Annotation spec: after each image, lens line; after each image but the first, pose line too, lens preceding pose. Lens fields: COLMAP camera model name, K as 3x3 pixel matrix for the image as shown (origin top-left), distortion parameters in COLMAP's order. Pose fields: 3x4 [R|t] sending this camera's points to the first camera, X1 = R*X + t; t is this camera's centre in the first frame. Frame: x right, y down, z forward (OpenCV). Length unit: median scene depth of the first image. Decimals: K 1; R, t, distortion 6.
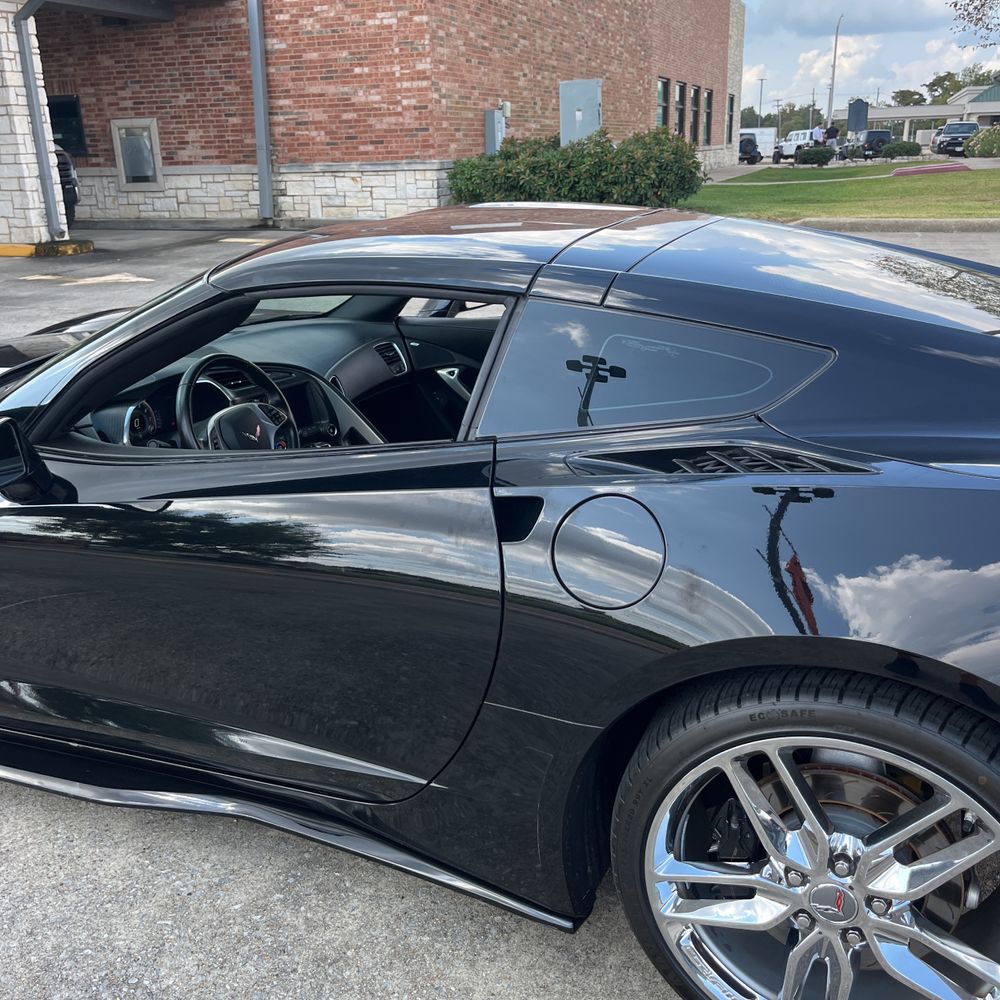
lens RADIAL K [[1015.9, 0, 500.0], [0, 1015.9, 500.0], [0, 0, 1]] dist [0.025967, -0.001038]
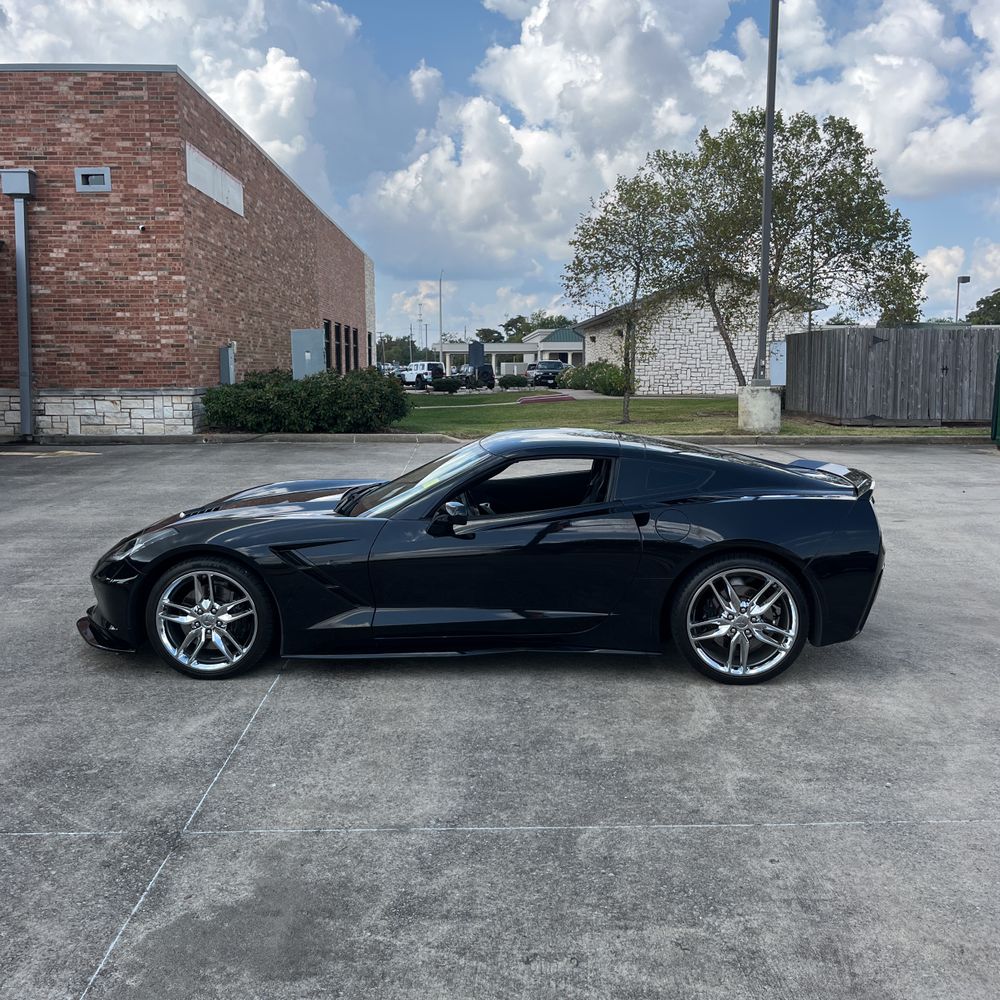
lens RADIAL K [[1015.9, 0, 500.0], [0, 1015.9, 500.0], [0, 0, 1]] dist [0.025967, -0.001038]
pose [[0.932484, -0.023489, 0.360446, -0.156684], [0.096842, 0.977608, -0.186825, 0.051384], [-0.347987, 0.209118, 0.913879, -0.183901]]
